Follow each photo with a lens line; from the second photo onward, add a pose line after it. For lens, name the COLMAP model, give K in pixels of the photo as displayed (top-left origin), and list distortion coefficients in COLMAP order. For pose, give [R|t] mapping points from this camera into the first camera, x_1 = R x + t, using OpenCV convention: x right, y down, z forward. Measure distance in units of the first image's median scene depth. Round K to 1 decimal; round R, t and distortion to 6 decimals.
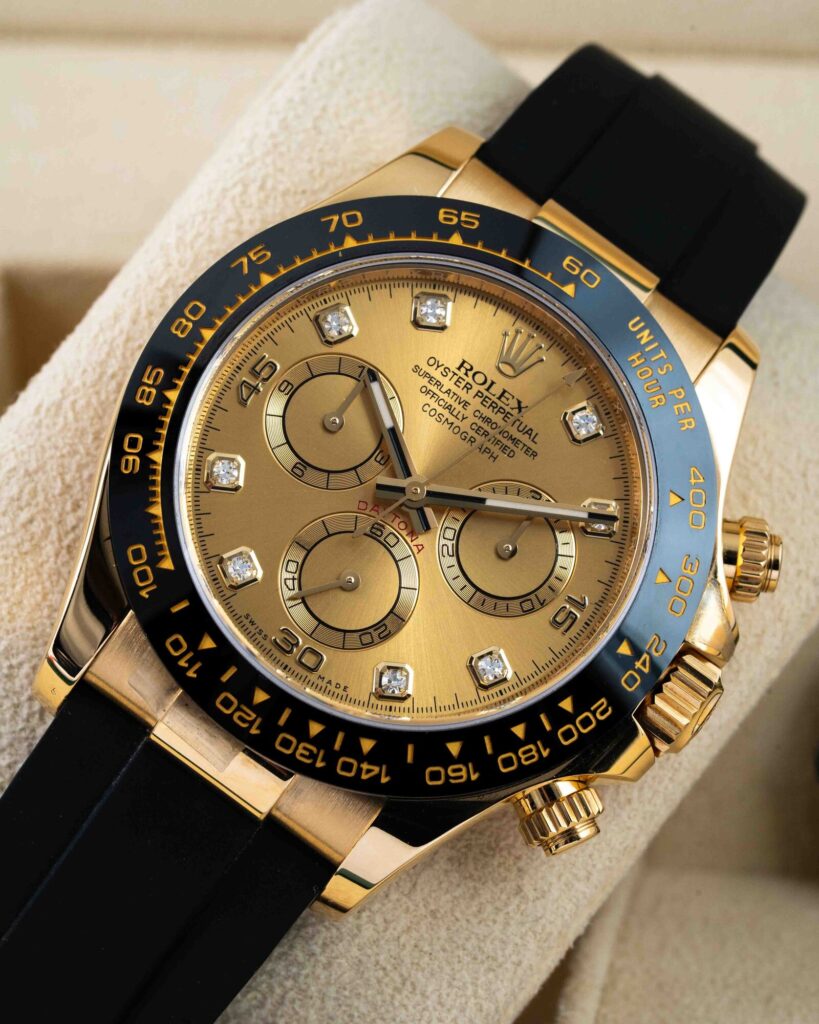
lens RADIAL K [[5658.2, 0, 409.5], [0, 5658.2, 512.0], [0, 0, 1]] dist [0.005603, -21.866082]
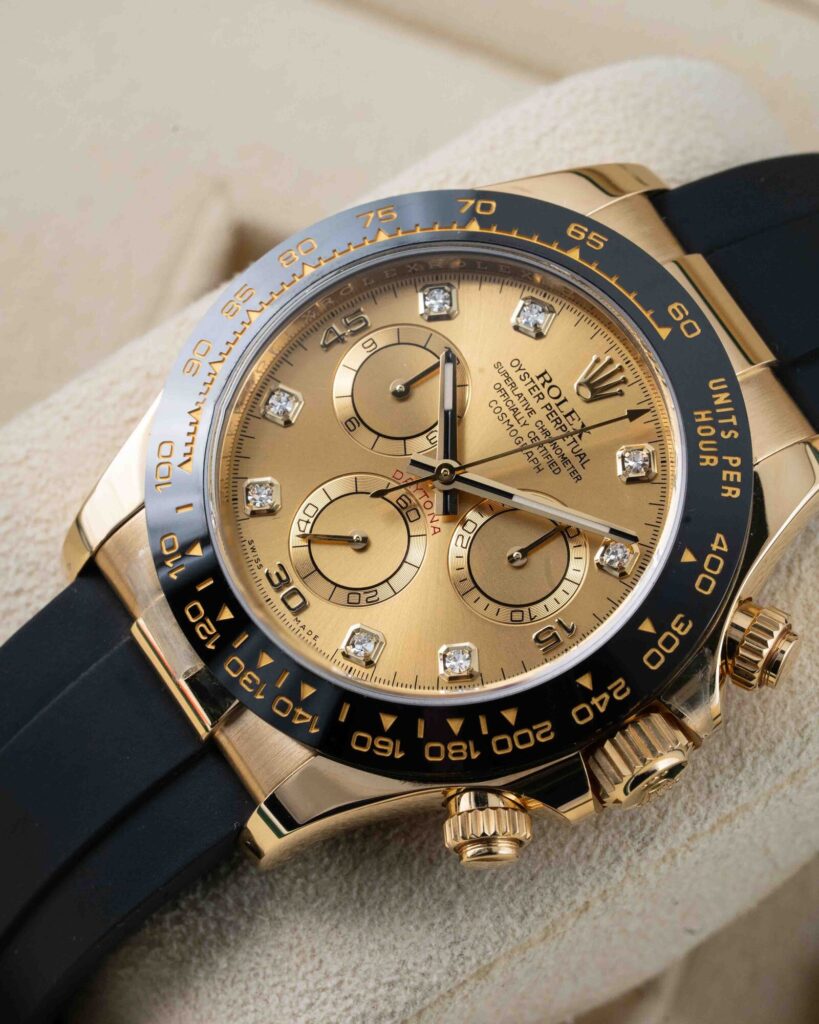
lens RADIAL K [[5658.2, 0, 409.5], [0, 5658.2, 512.0], [0, 0, 1]] dist [0.005603, -21.866082]
pose [[0.904290, 0.274847, -0.326679, 0.321178], [-0.312855, 0.947289, -0.069036, 0.073256], [0.290485, 0.164631, 0.942611, 0.056605]]
